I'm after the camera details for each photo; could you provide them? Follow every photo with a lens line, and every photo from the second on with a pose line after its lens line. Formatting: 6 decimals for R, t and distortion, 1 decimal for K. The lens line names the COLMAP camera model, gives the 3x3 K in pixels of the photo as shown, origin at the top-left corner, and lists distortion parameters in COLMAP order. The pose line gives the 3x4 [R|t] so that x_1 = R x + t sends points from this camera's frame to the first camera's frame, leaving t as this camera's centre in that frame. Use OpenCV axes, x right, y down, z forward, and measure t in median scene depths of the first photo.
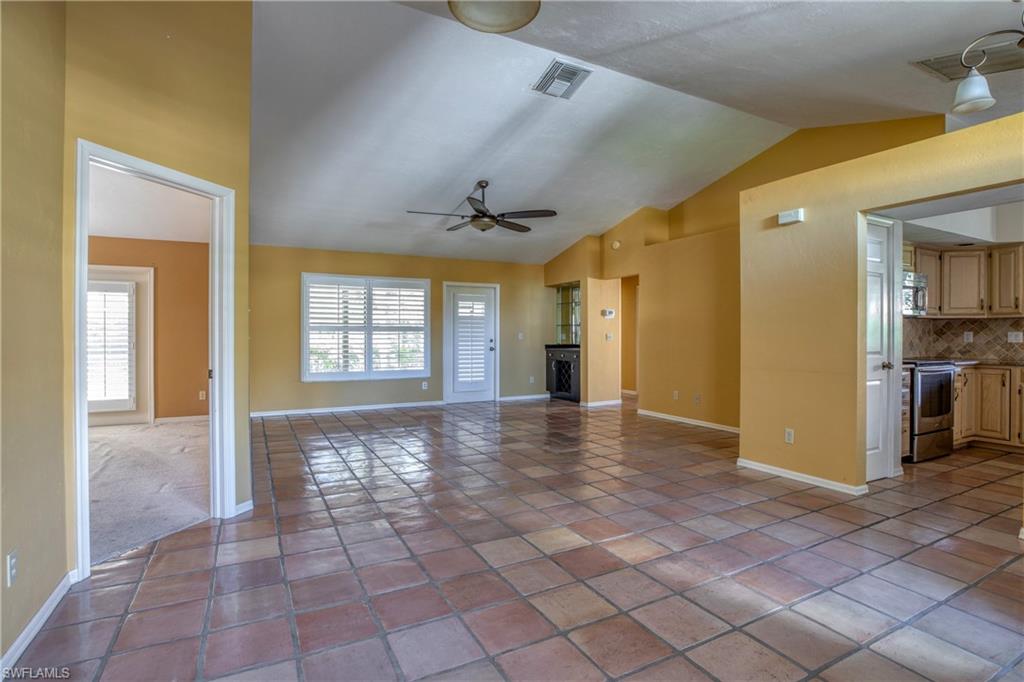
lens RADIAL K [[498.6, 0, 508.5], [0, 498.6, 340.4], [0, 0, 1]] dist [-0.028656, 0.003131]
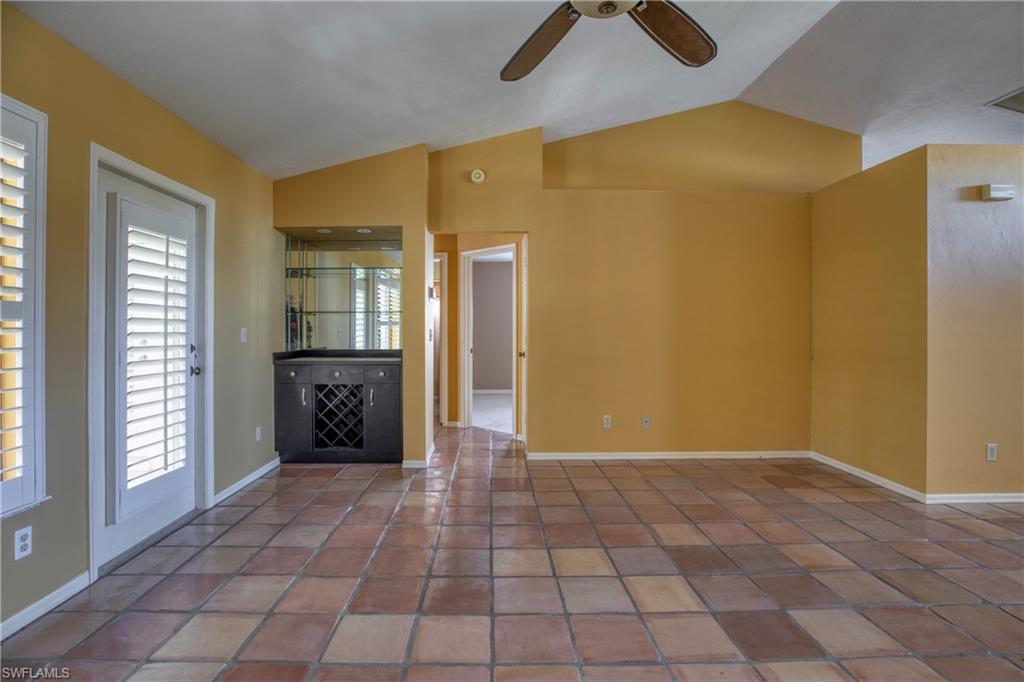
lens RADIAL K [[498.6, 0, 511.5], [0, 498.6, 331.2], [0, 0, 1]] dist [-0.028656, 0.003131]
pose [[0.453450, -0.002893, 0.891277, -0.266664], [0.010709, 0.999940, -0.002203, -0.009685], [-0.891217, 0.010544, 0.453454, 0.668381]]
